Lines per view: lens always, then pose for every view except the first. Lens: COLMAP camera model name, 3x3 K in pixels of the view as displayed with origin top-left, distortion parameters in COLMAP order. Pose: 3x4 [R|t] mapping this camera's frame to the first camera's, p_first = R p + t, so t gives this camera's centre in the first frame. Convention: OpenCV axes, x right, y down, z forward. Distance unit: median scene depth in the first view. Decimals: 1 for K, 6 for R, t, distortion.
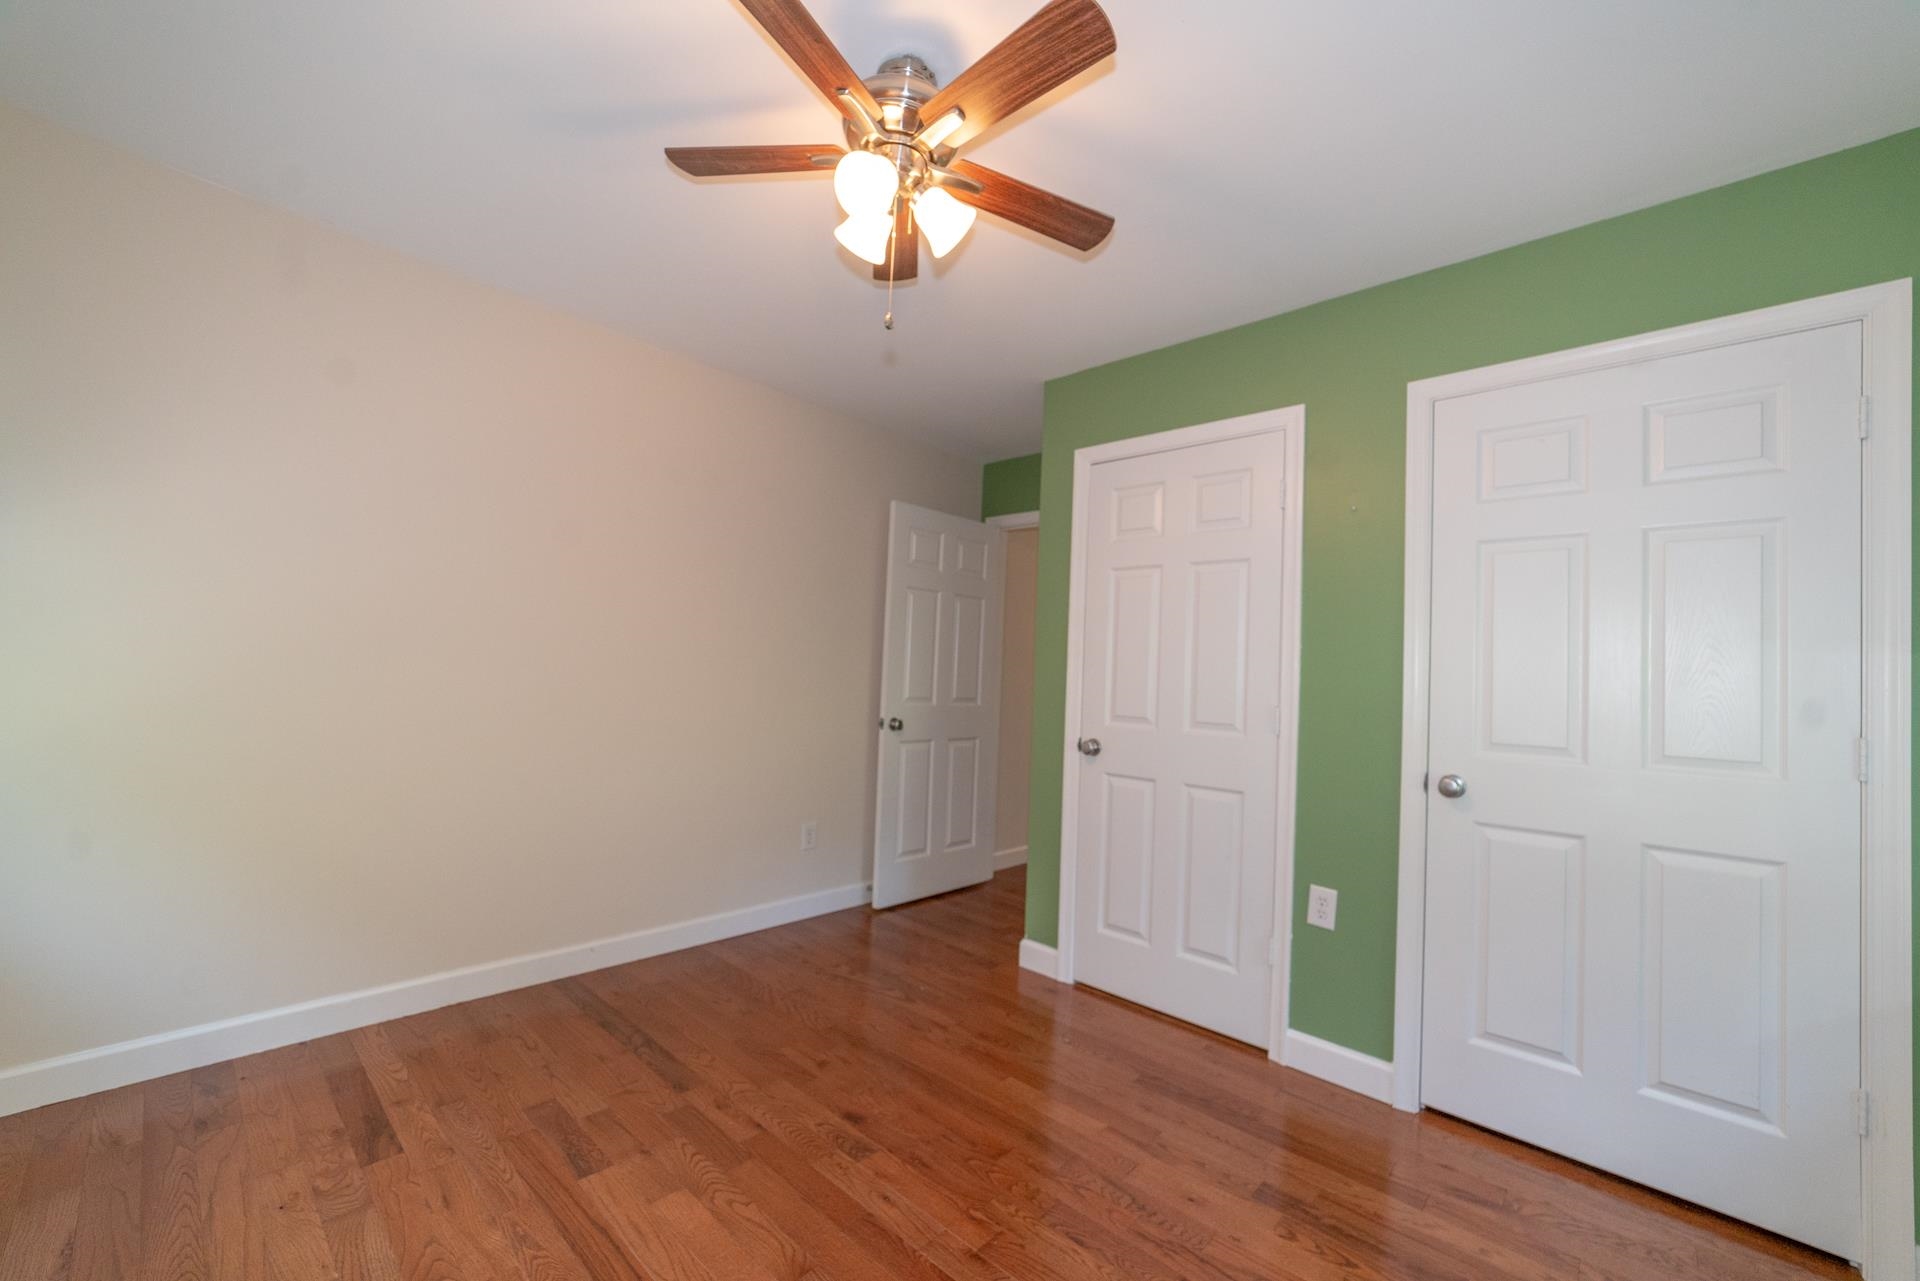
lens RADIAL K [[738.9, 0, 966.0], [0, 738.9, 648.9], [0, 0, 1]] dist [-0.022386, 0.007548]
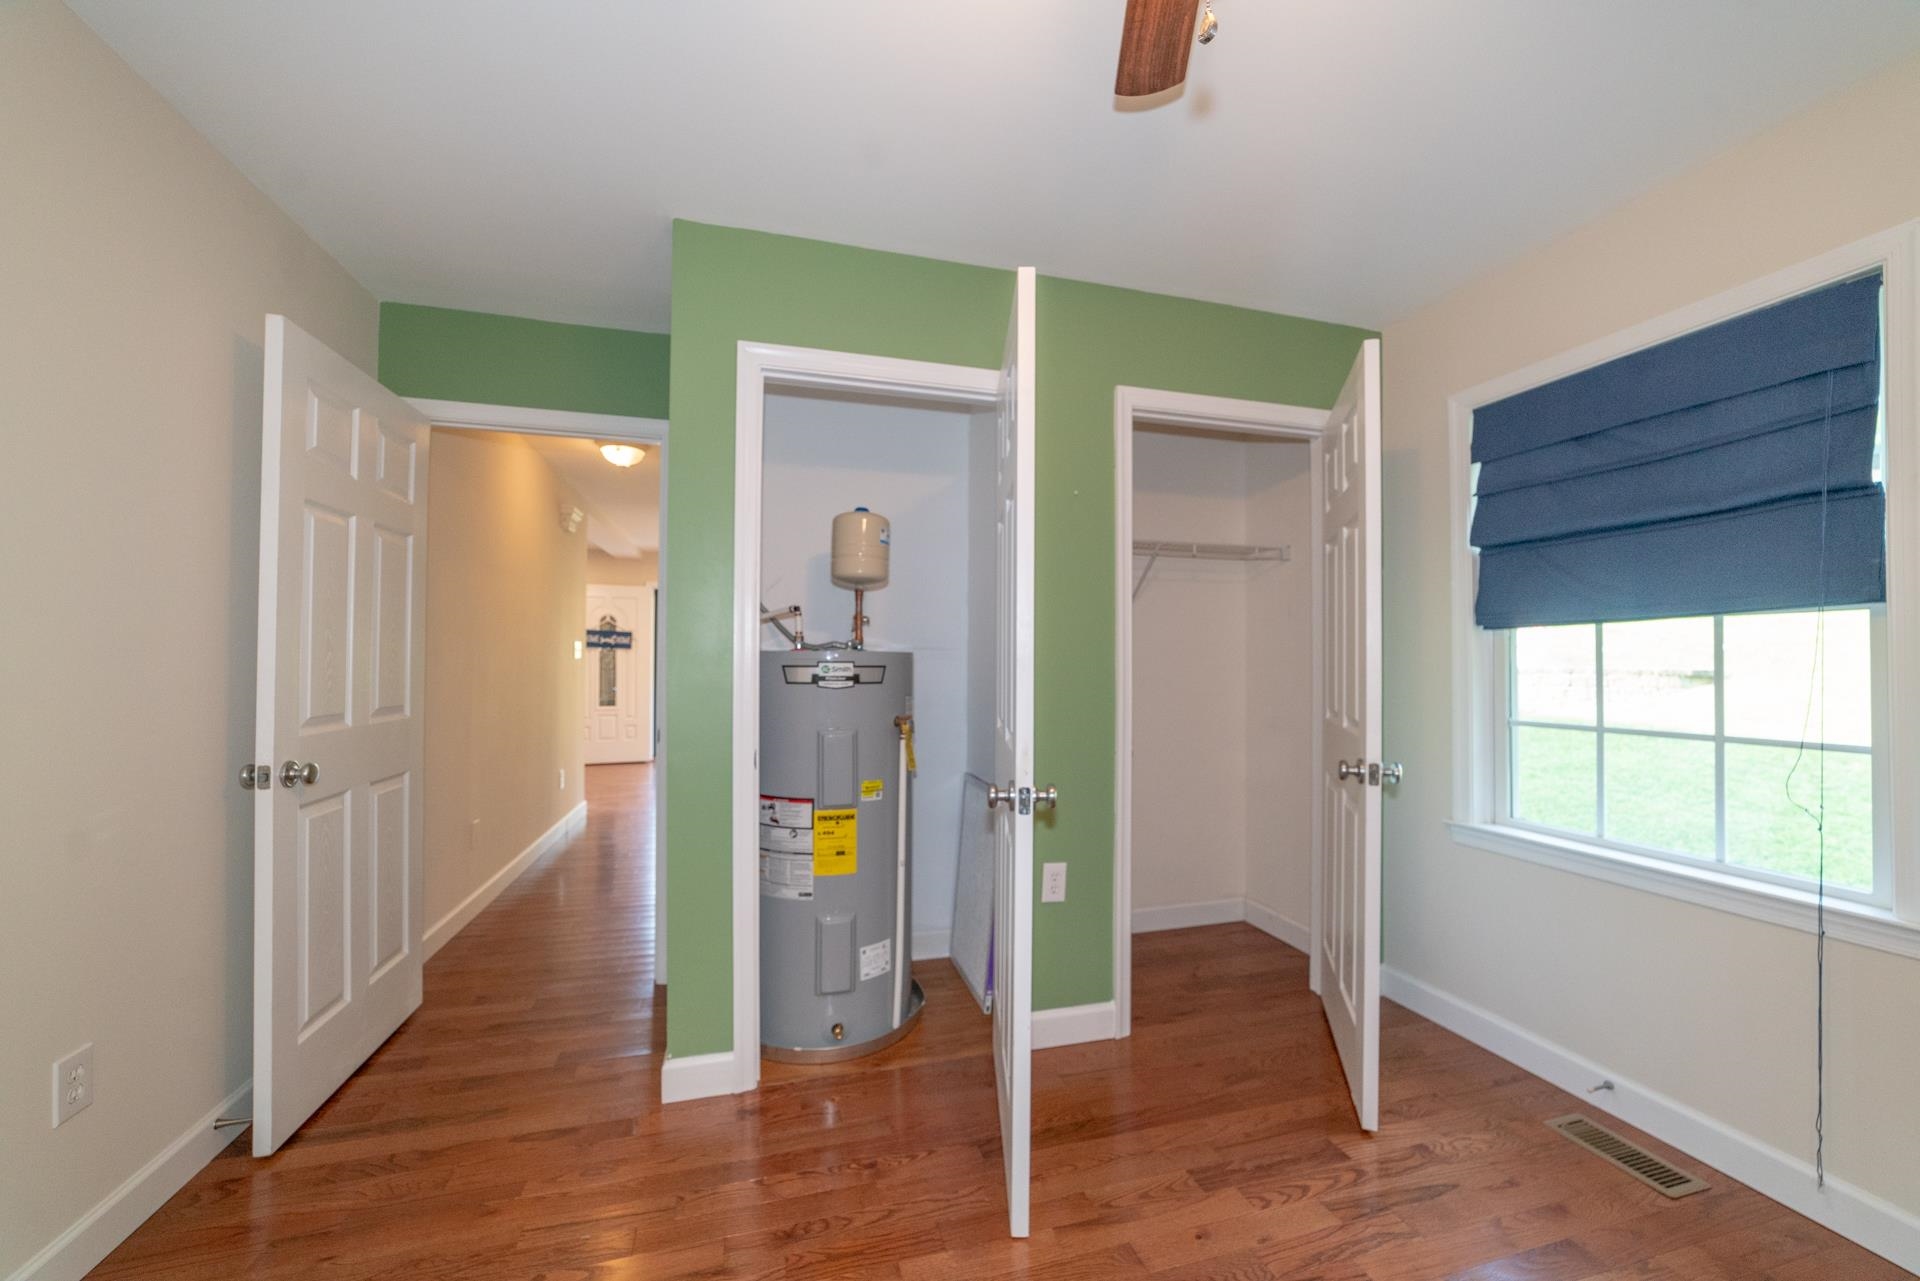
lens RADIAL K [[738.9, 0, 966.0], [0, 738.9, 648.9], [0, 0, 1]] dist [-0.022386, 0.007548]
pose [[0.526918, -0.031164, 0.849344, -0.275526], [-0.012543, 0.998934, 0.044434, -0.010074], [-0.849823, -0.034067, 0.525966, 0.362370]]
